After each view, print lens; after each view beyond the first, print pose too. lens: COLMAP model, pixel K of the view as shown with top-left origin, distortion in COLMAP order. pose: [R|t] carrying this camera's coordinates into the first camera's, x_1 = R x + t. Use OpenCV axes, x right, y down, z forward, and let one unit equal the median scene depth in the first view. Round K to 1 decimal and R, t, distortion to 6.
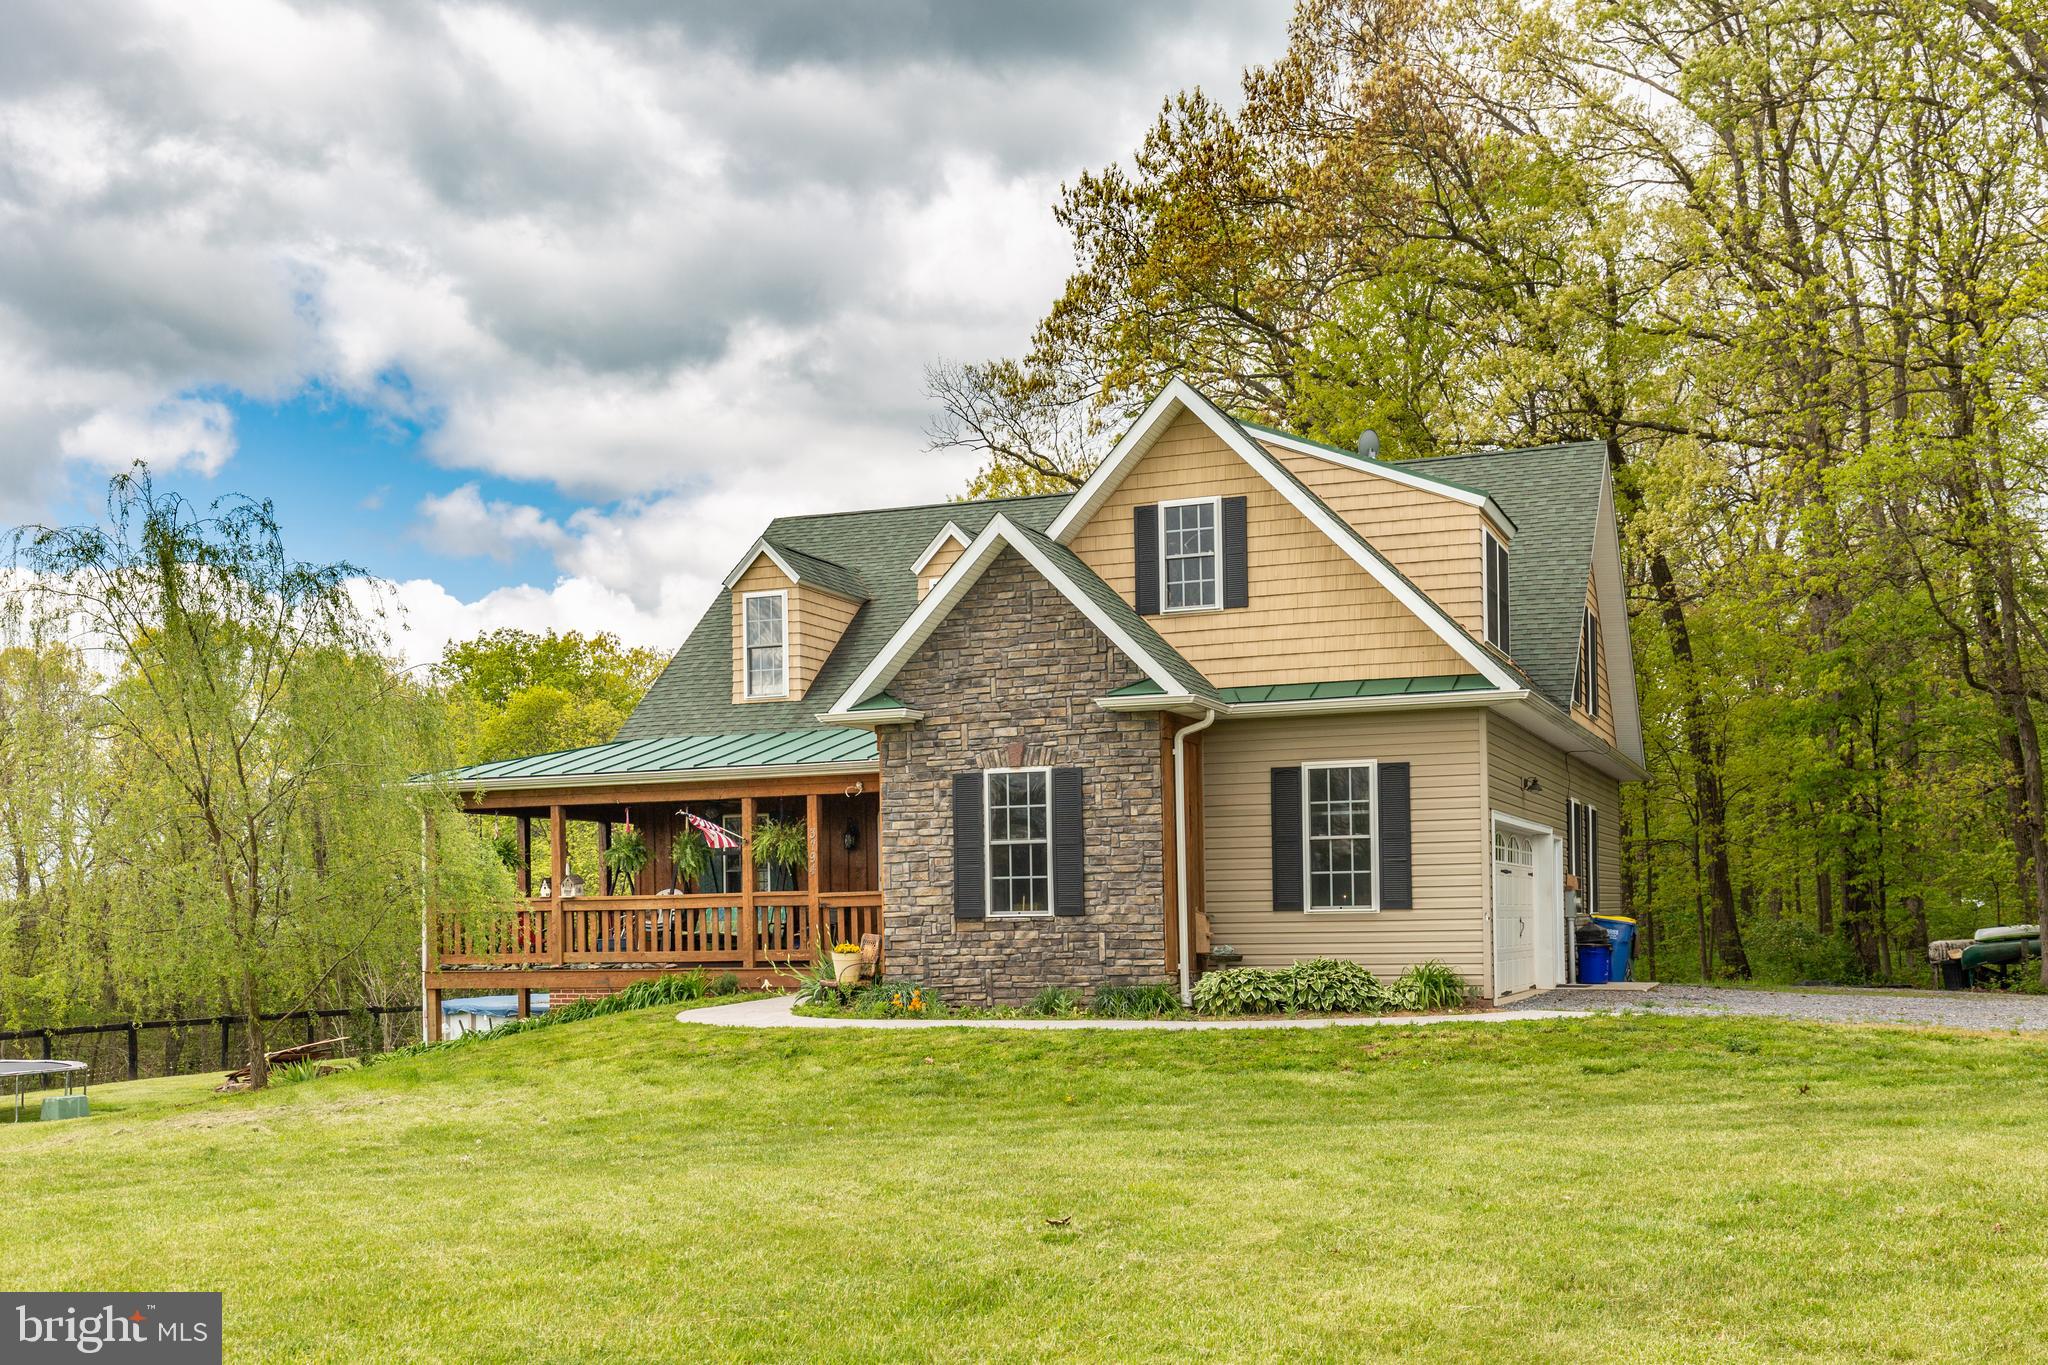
lens RADIAL K [[2604.8, 0, 1024.0], [0, 2604.8, 682.5], [0, 0, 1]] dist [-0.004263, 0.009814]
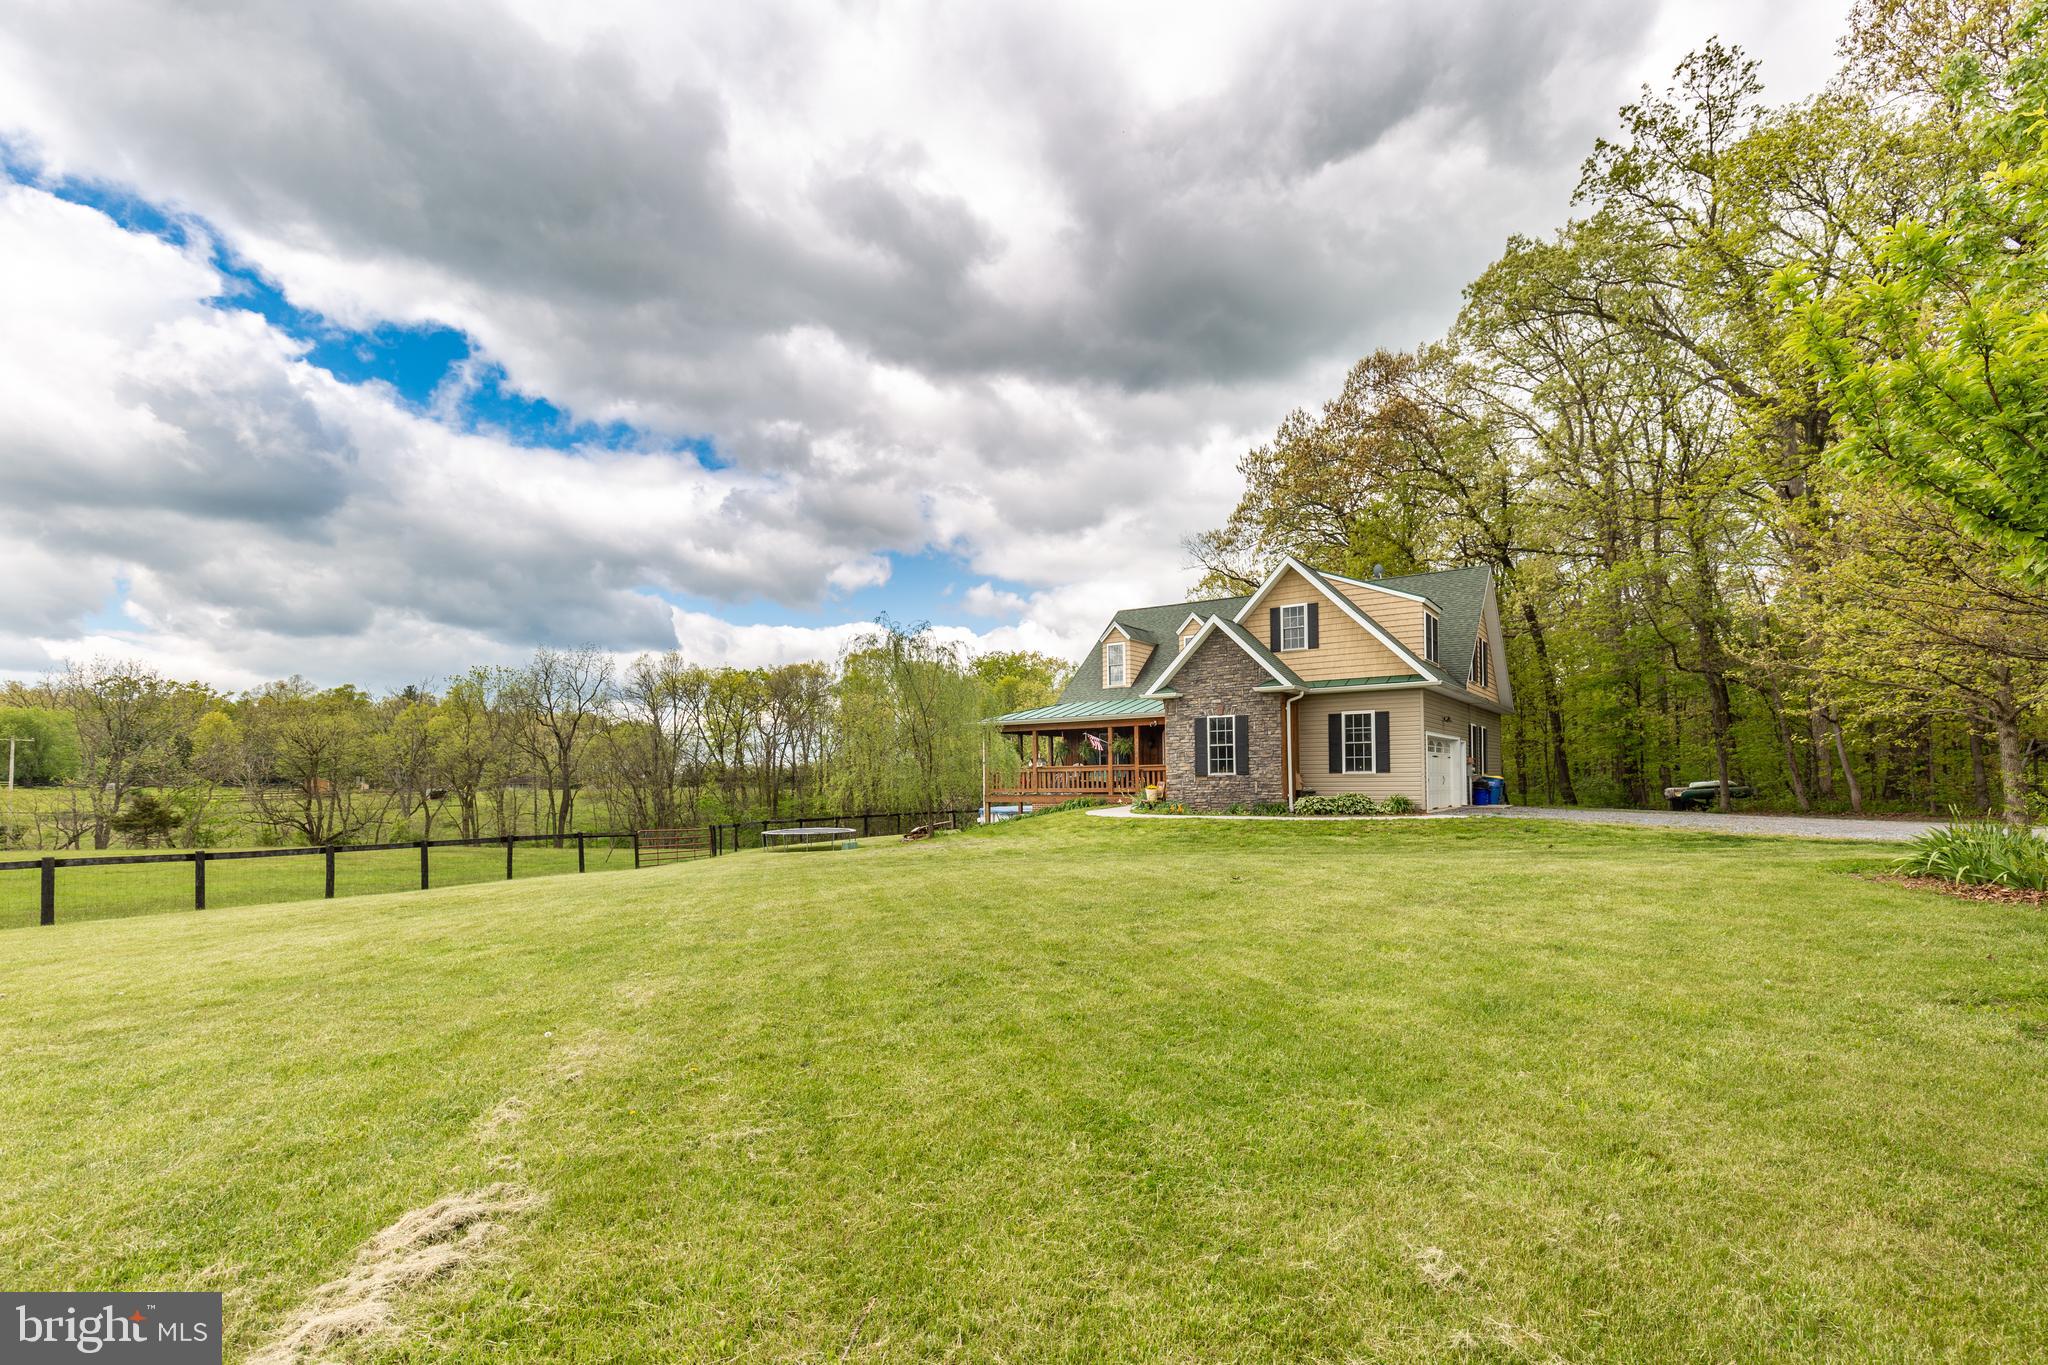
lens RADIAL K [[1164.1, 0, 936.1], [0, 1164.1, 763.2], [0, 0, 1]] dist [-0.024443, -0.000564]
pose [[0.970750, 0.001177, -0.240090, -0.000193], [0.018009, 0.996814, 0.077702, -0.011920], [0.239416, -0.079753, 0.967636, -0.131982]]
